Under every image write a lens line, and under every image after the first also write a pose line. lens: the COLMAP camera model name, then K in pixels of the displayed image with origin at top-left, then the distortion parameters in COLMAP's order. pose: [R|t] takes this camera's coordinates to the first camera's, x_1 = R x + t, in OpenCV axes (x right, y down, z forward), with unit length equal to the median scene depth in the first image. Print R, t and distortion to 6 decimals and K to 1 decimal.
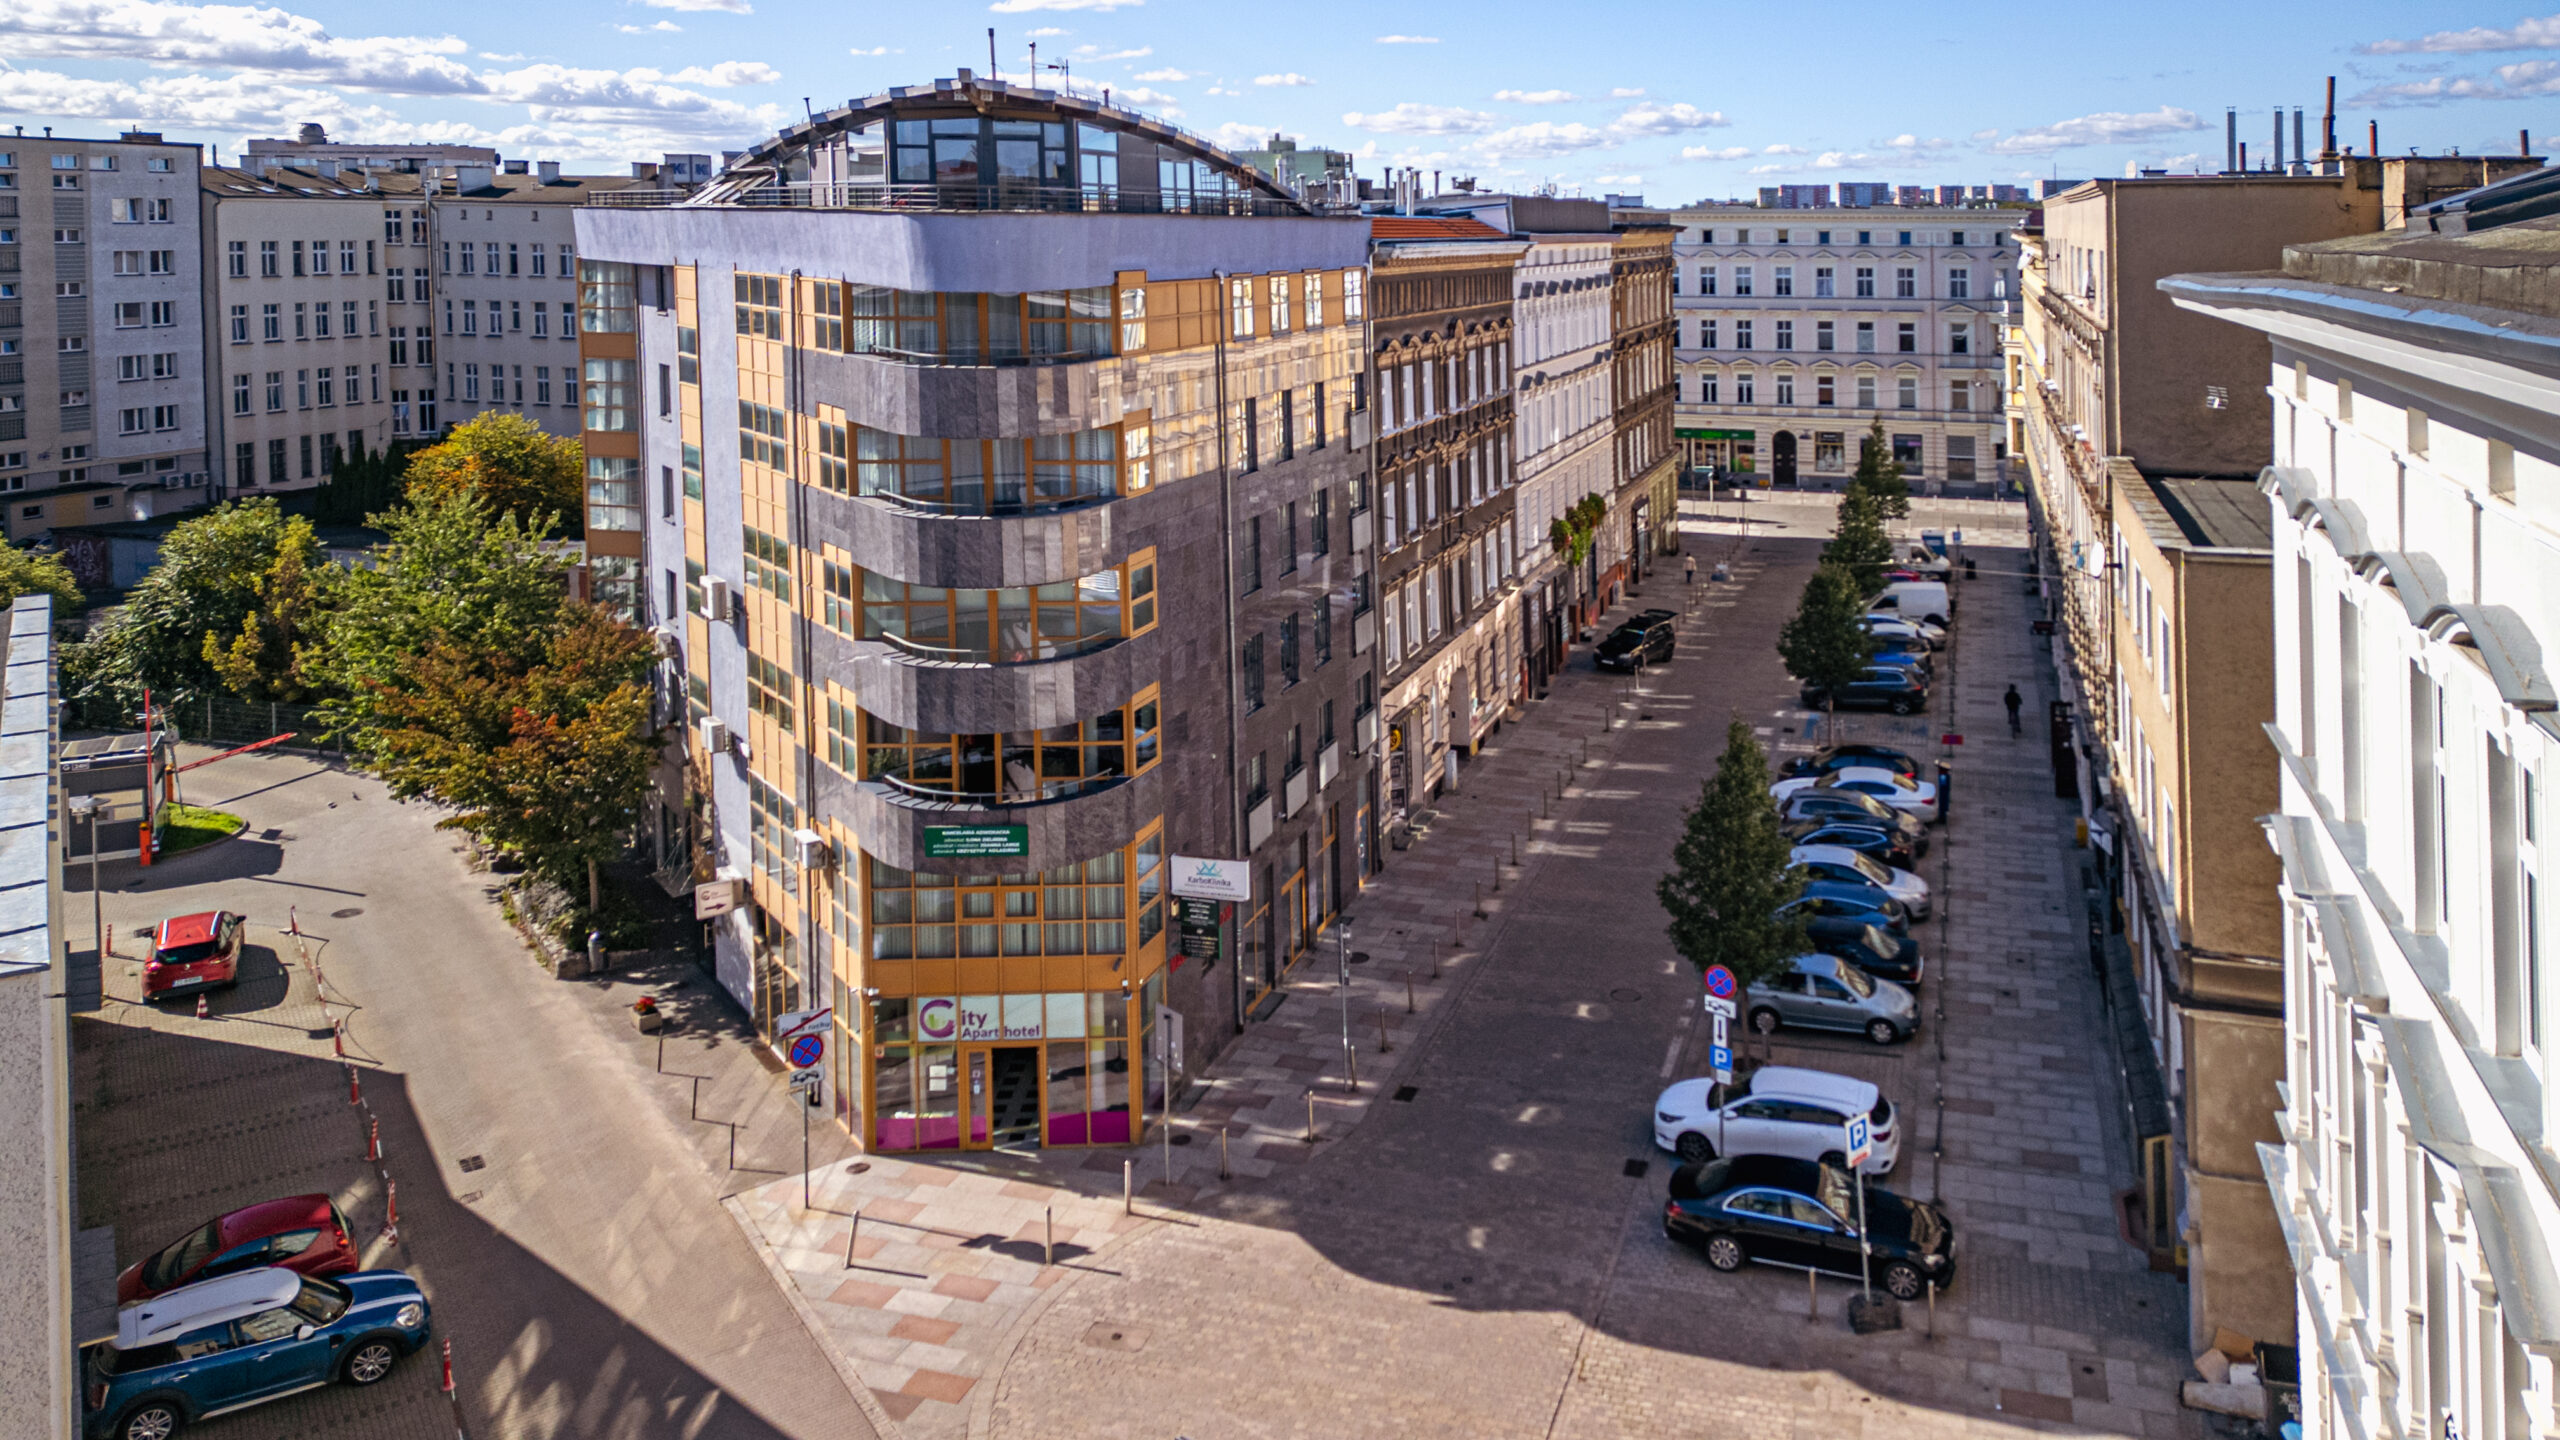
lens RADIAL K [[2058.6, 0, 917.0], [0, 2058.6, 1025.9], [0, 0, 1]] dist [0.036495, -0.042130]
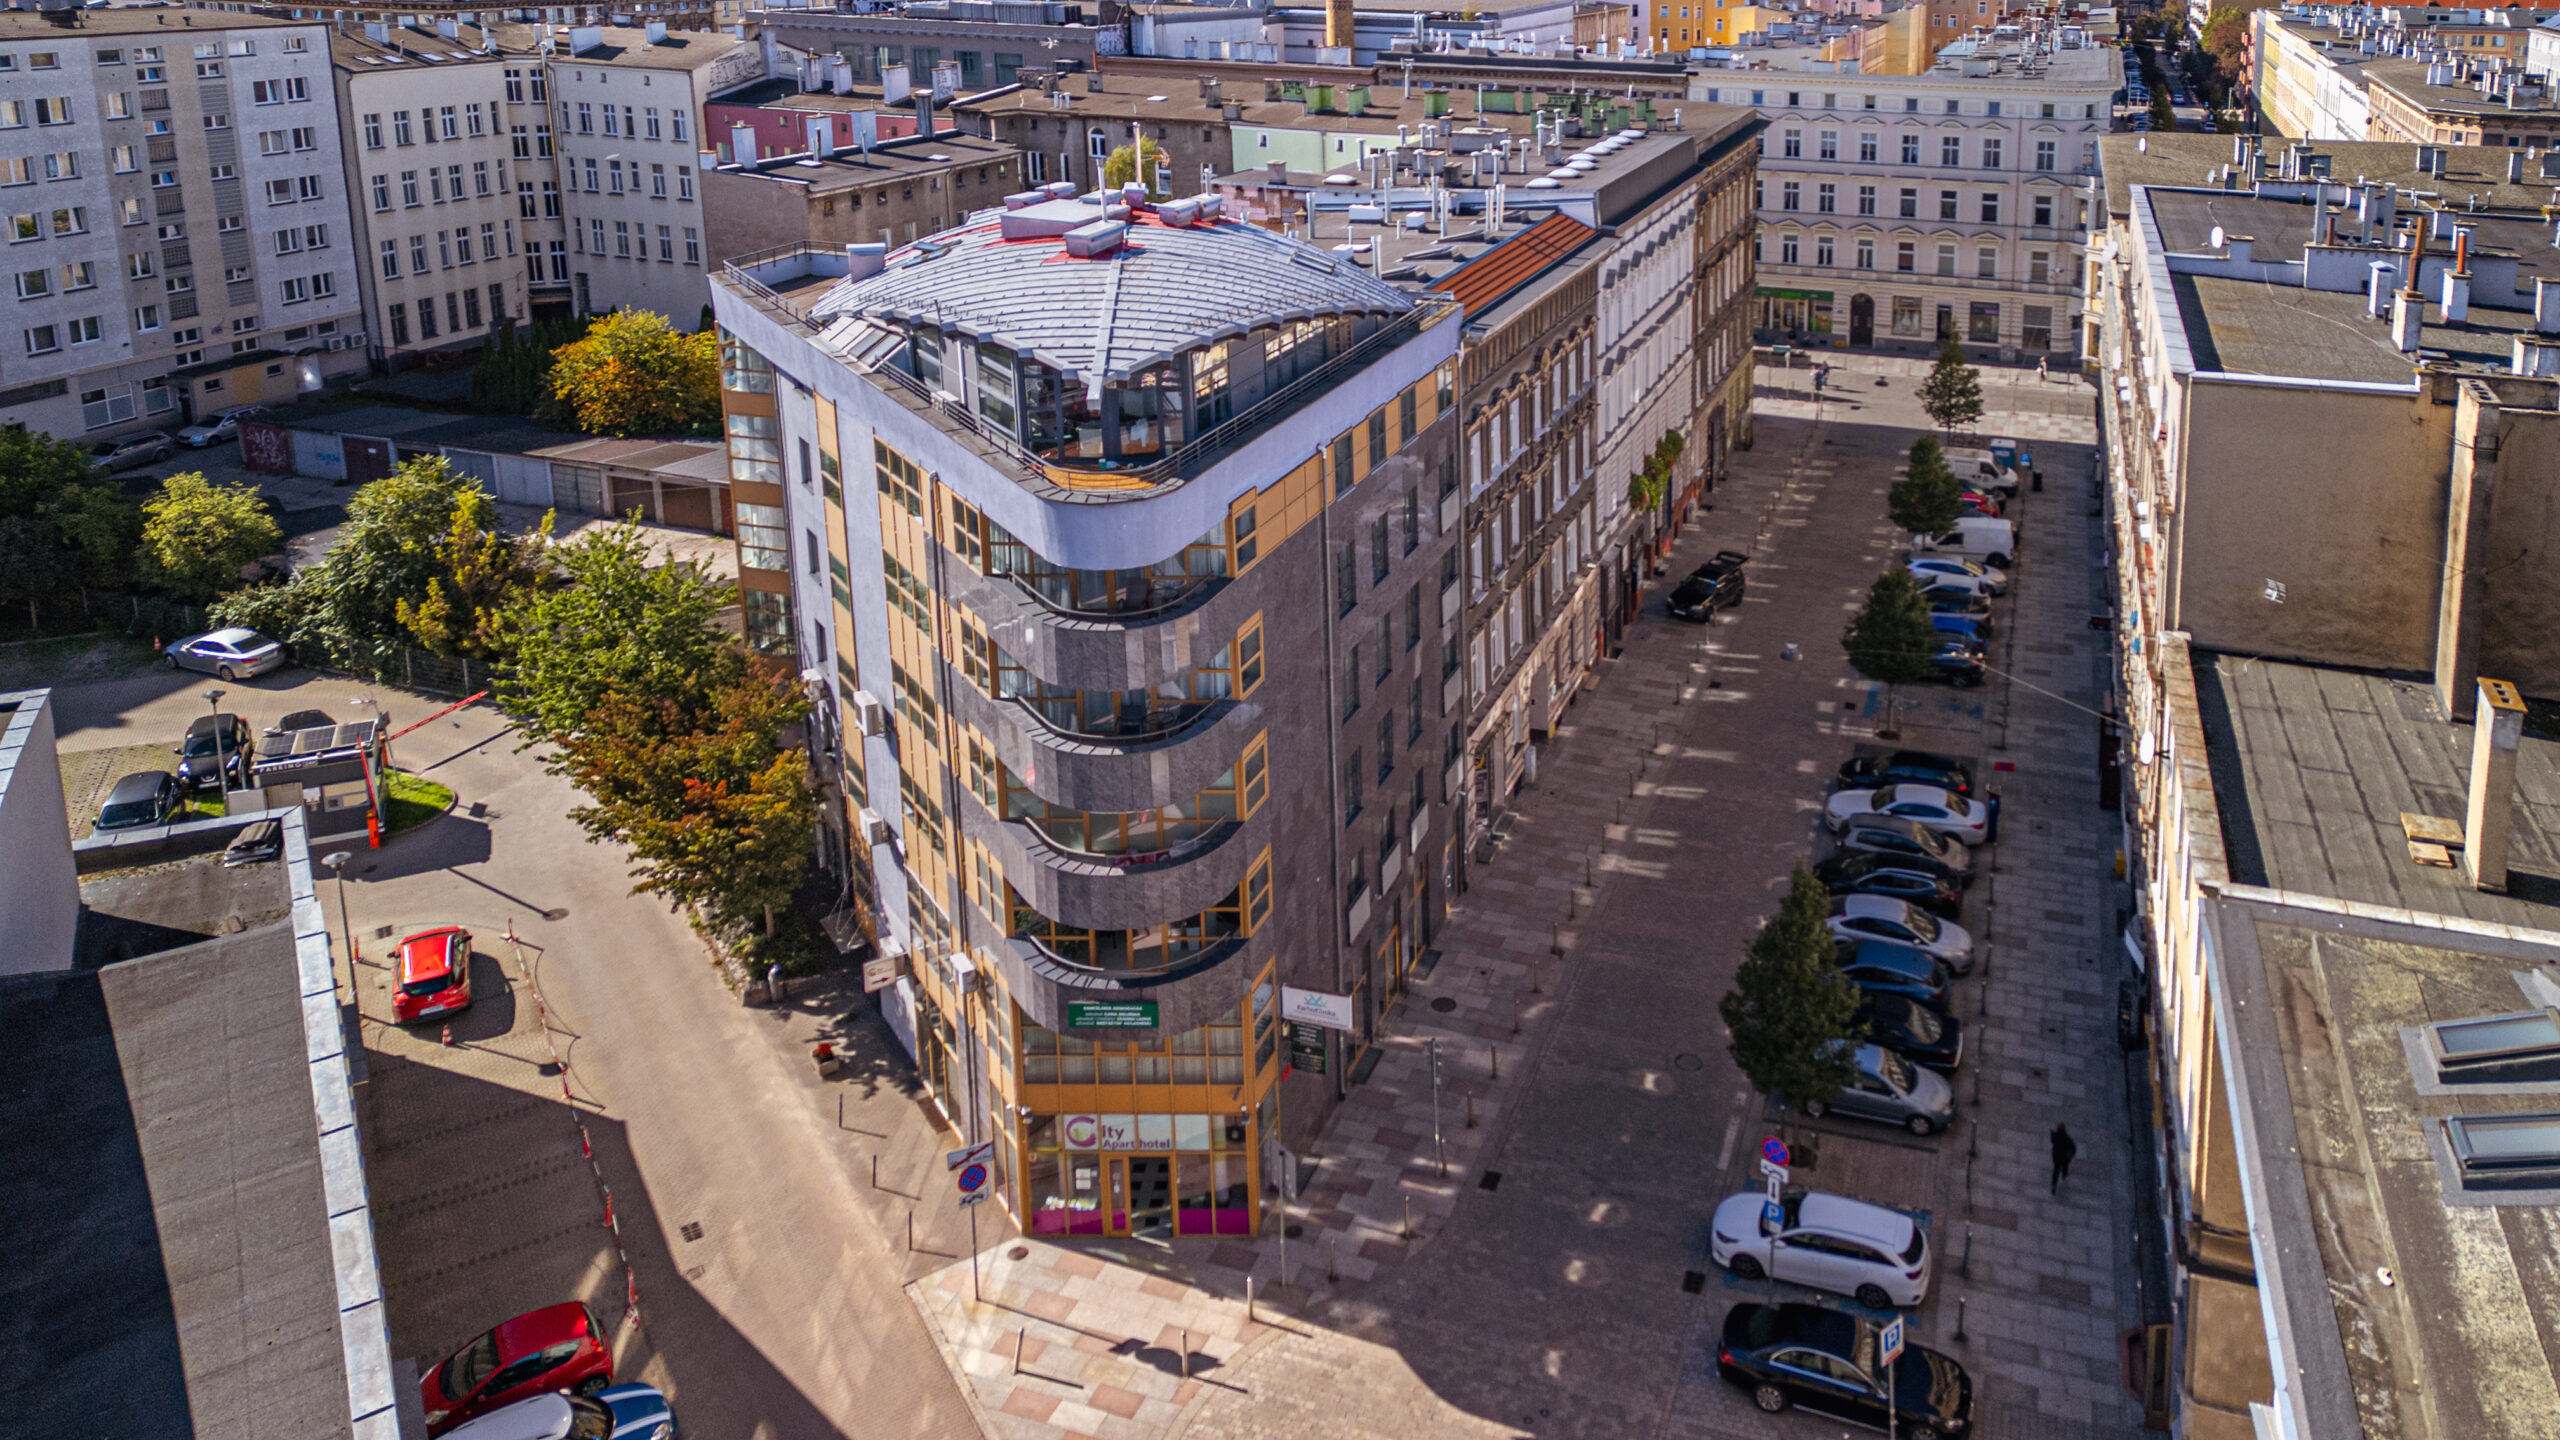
lens RADIAL K [[1845.7, 0, 906.2], [0, 1845.7, 975.4], [0, 0, 1]] dist [0.045690, -0.038592]
pose [[0.997092, -0.036262, -0.067024, -0.012308], [0.048273, 0.981110, 0.187333, -0.229391], [0.058965, -0.190024, 0.980007, -0.013214]]
